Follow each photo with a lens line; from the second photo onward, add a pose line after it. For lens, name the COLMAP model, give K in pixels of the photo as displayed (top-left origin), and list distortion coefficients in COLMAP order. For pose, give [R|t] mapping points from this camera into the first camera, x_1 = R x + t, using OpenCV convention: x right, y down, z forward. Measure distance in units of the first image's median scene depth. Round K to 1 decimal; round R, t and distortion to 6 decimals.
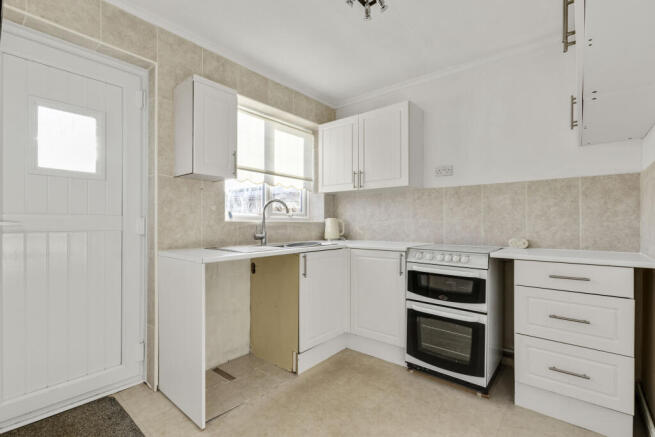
lens RADIAL K [[300.7, 0, 327.5], [0, 300.7, 218.5], [0, 0, 1]] dist [0.000062, 0.000073]
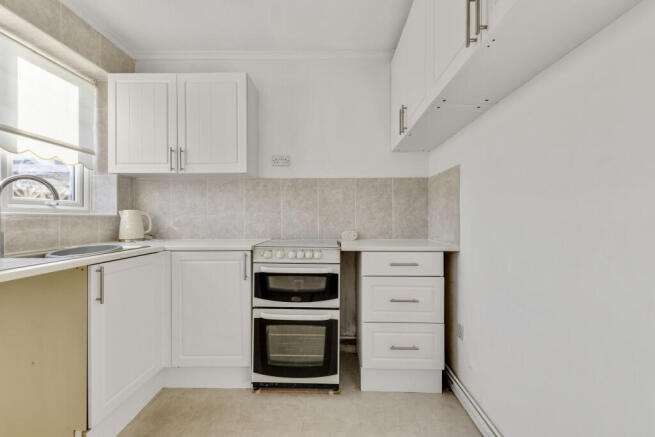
lens RADIAL K [[299.5, 0, 327.6], [0, 299.5, 216.7], [0, 0, 1]] dist [0.000901, 0.000267]
pose [[0.779572, 0.001038, 0.626312, -0.090084], [-0.007884, 0.999936, 0.008156, 0.006973], [-0.626263, -0.011296, 0.779530, 0.209531]]
